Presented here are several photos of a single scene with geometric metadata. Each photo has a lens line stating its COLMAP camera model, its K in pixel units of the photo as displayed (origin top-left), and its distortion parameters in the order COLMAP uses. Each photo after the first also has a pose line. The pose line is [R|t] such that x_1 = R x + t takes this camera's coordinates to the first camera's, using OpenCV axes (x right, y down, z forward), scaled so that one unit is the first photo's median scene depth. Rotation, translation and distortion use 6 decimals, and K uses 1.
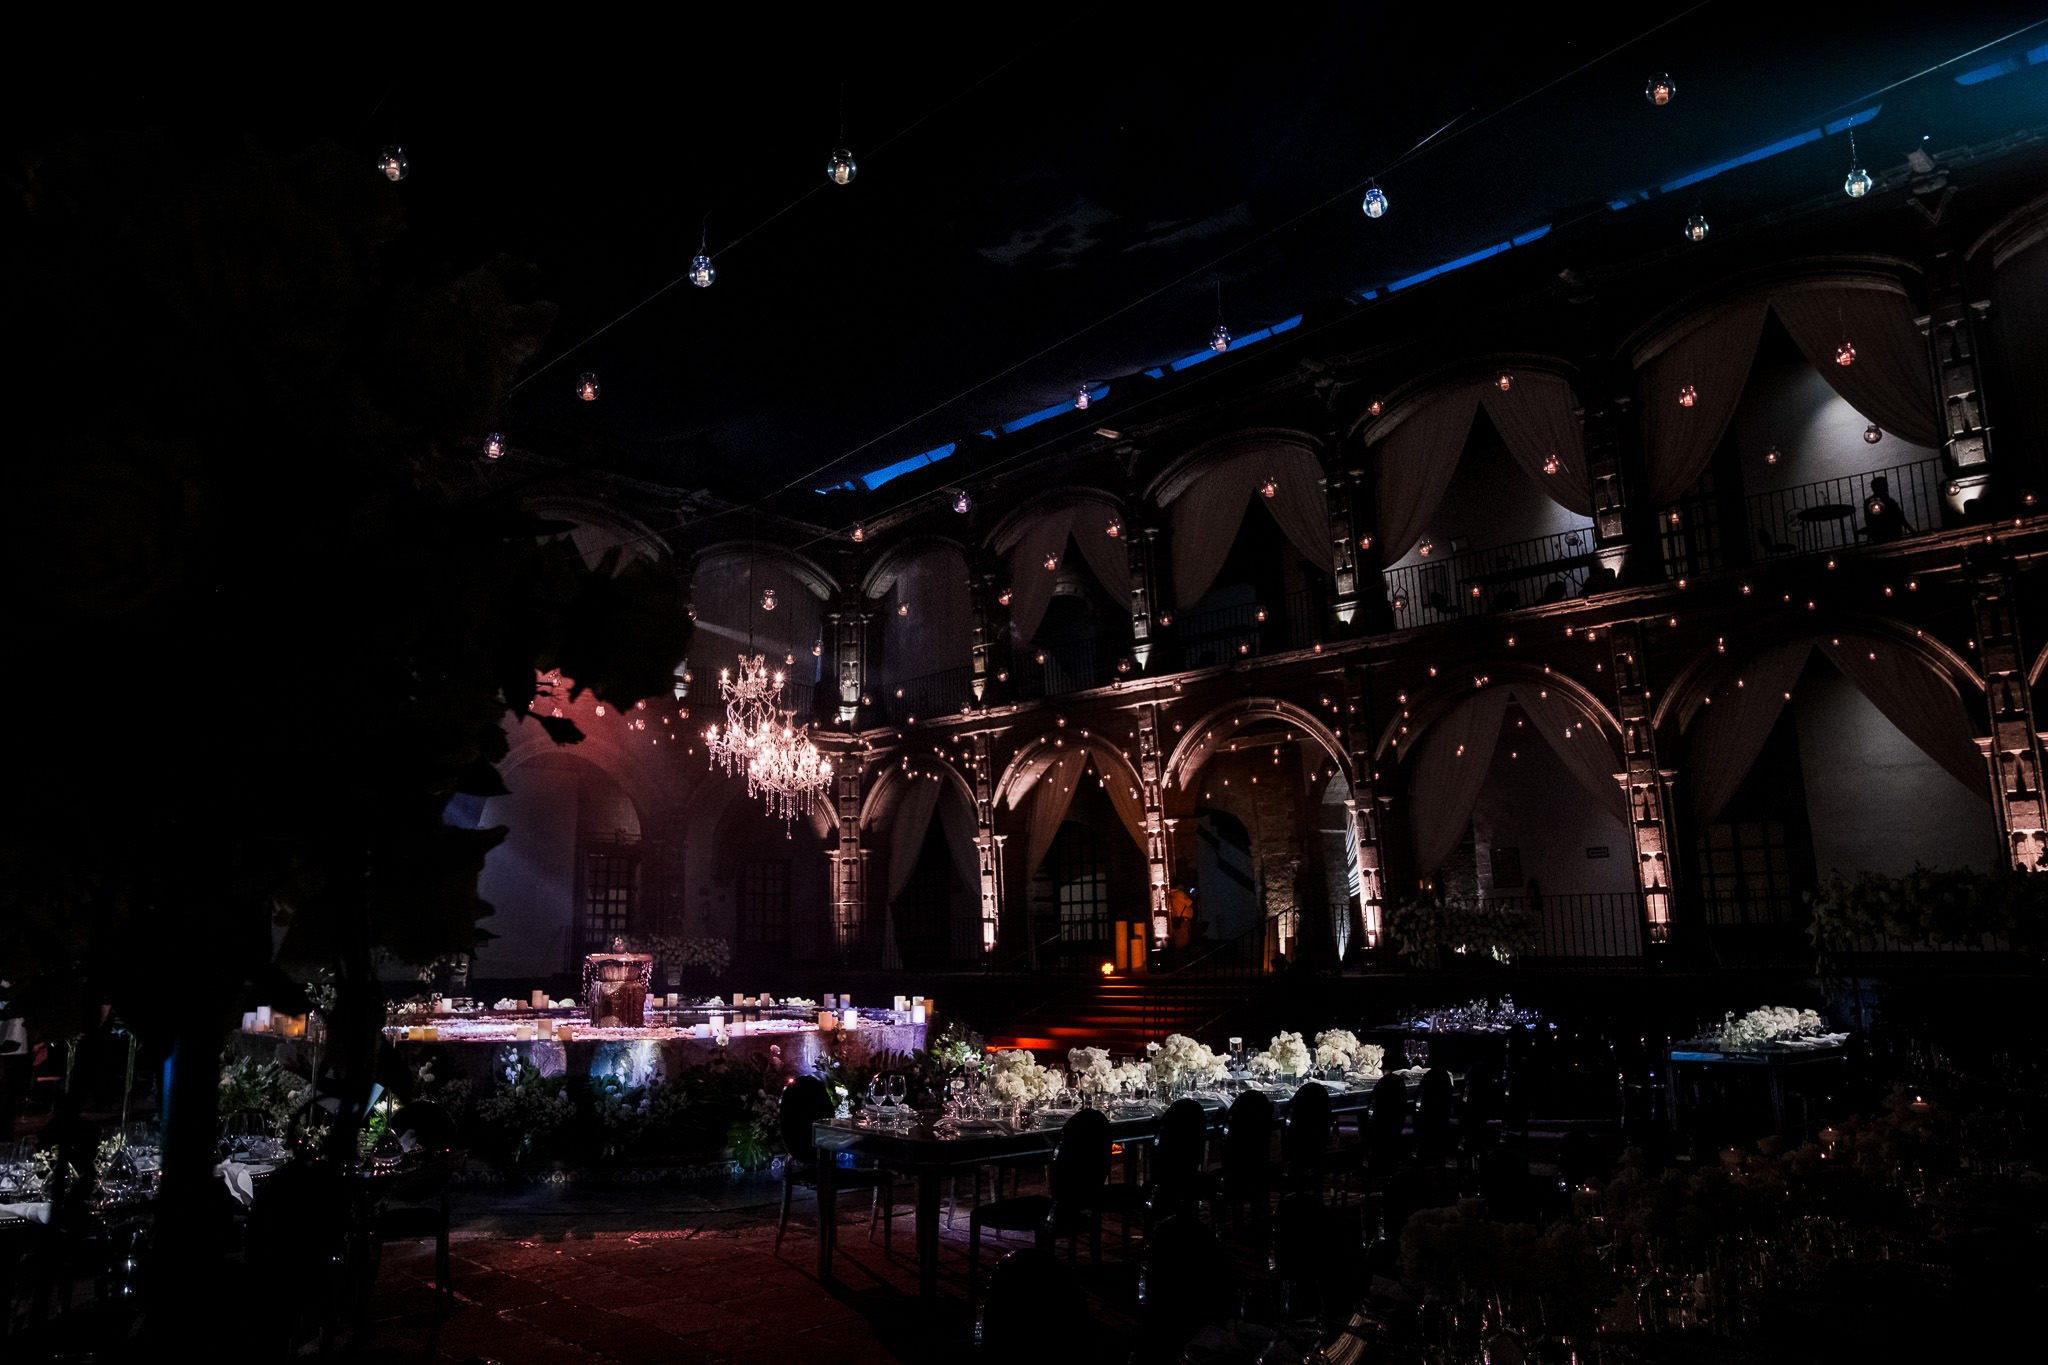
lens RADIAL K [[1488.9, 0, 1013.3], [0, 1488.9, 663.7], [0, 0, 1]] dist [-0.039544, 0.030465]
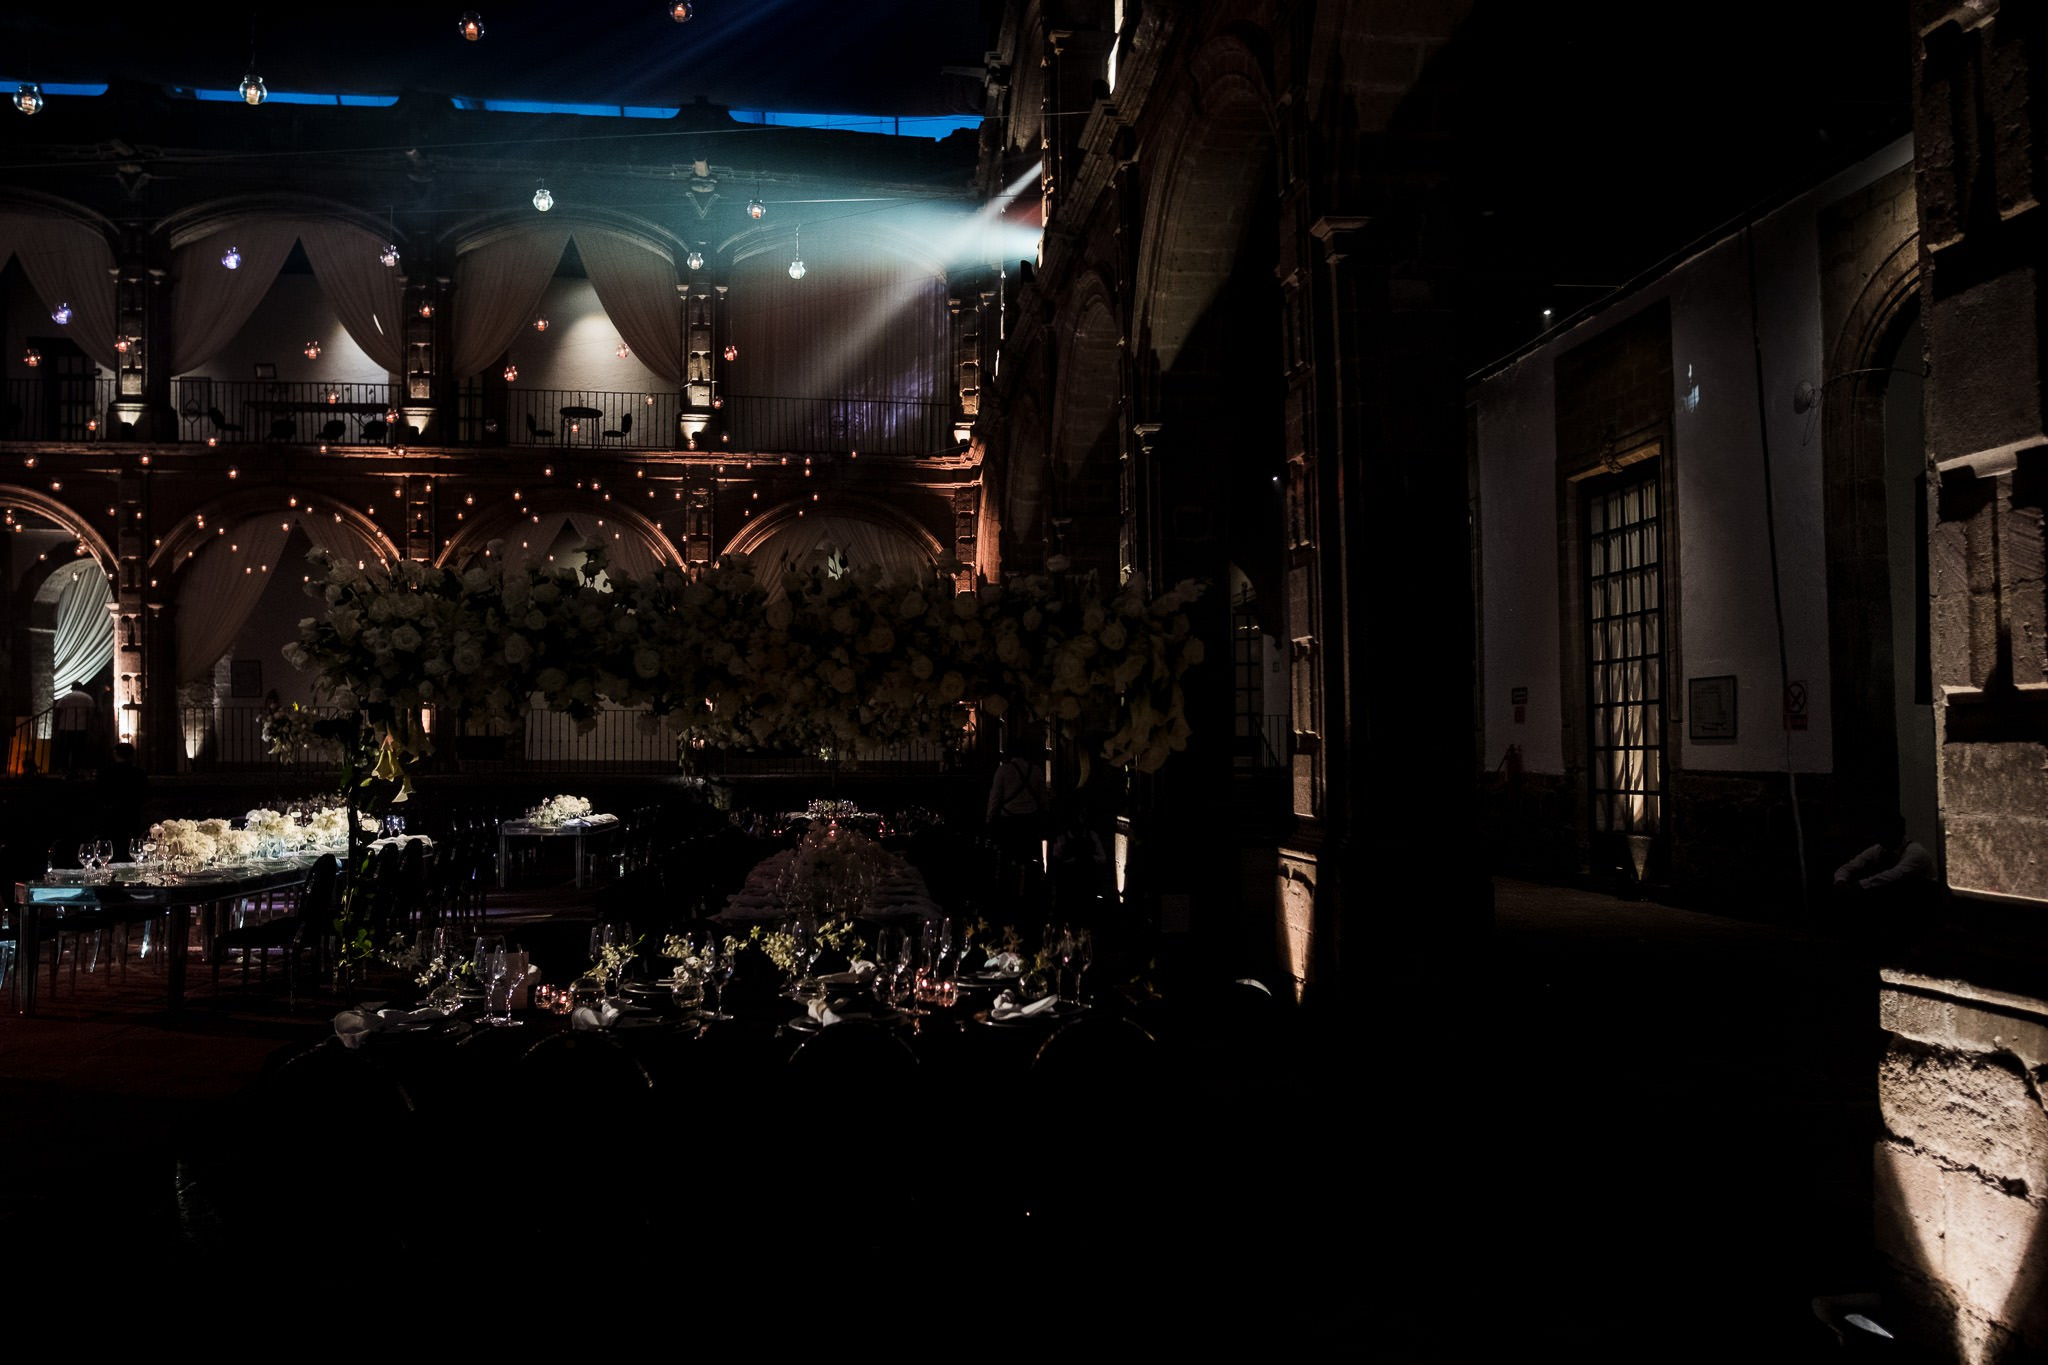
lens RADIAL K [[1488.9, 0, 1016.8], [0, 1488.9, 680.4], [0, 0, 1]] dist [-0.039544, 0.030465]
pose [[0.612749, 0.049910, 0.788700, -0.166744], [-0.154324, 0.986347, 0.057479, -0.006742], [-0.775063, -0.156936, 0.612086, -0.071611]]
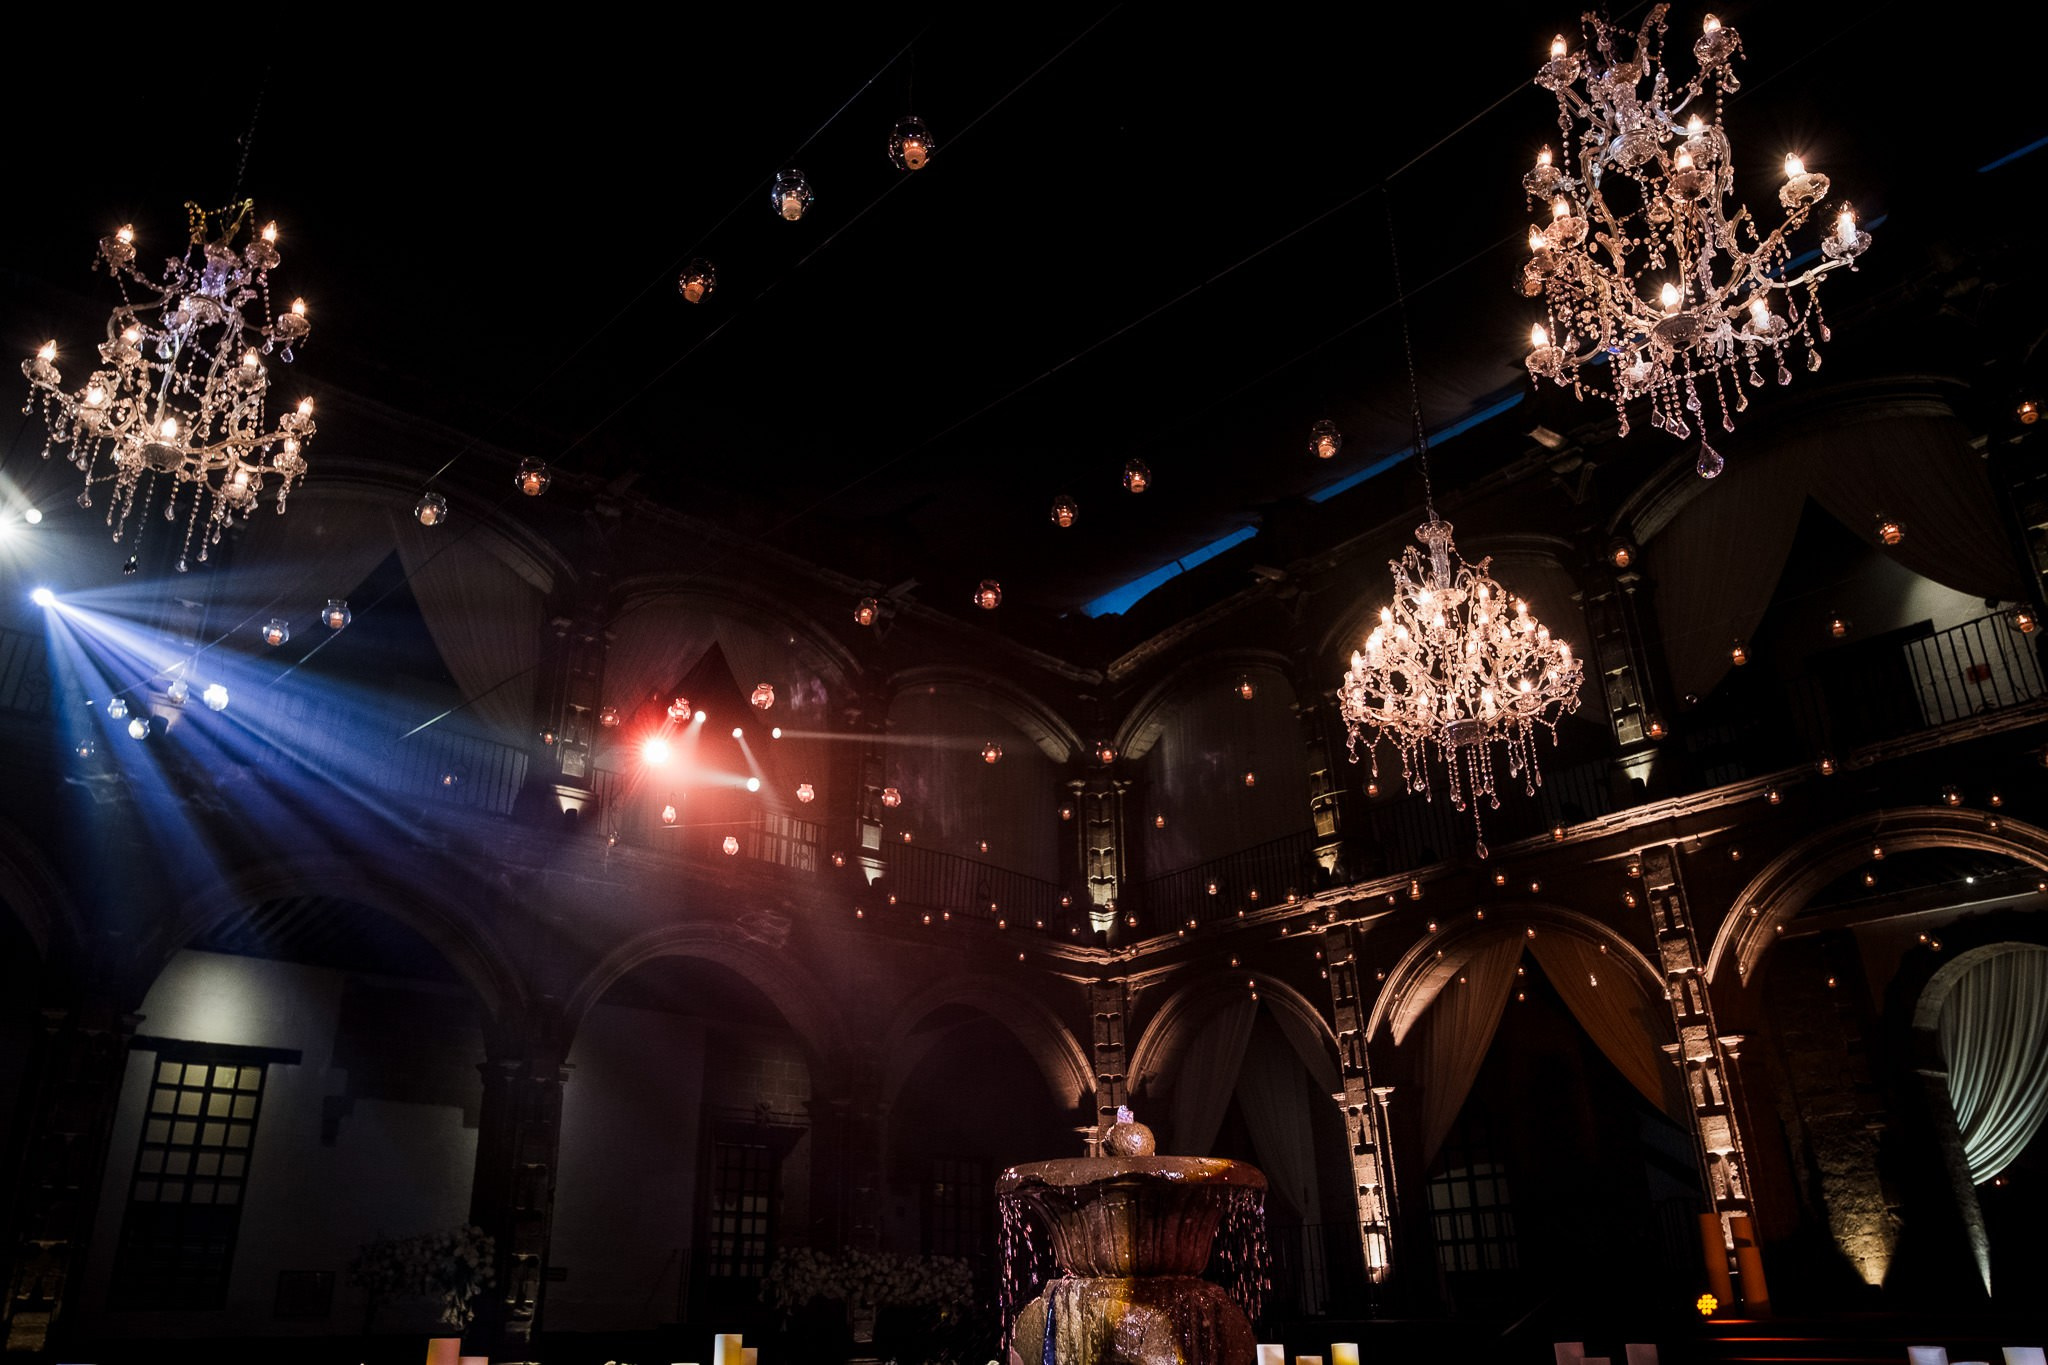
lens RADIAL K [[1488.9, 0, 1009.2], [0, 1488.9, 669.6], [0, 0, 1]] dist [-0.039544, 0.030465]
pose [[0.998210, -0.021249, -0.055896, -0.150533], [0.008483, 0.975602, -0.219382, 0.093649], [0.059194, 0.218516, 0.974036, 0.406082]]
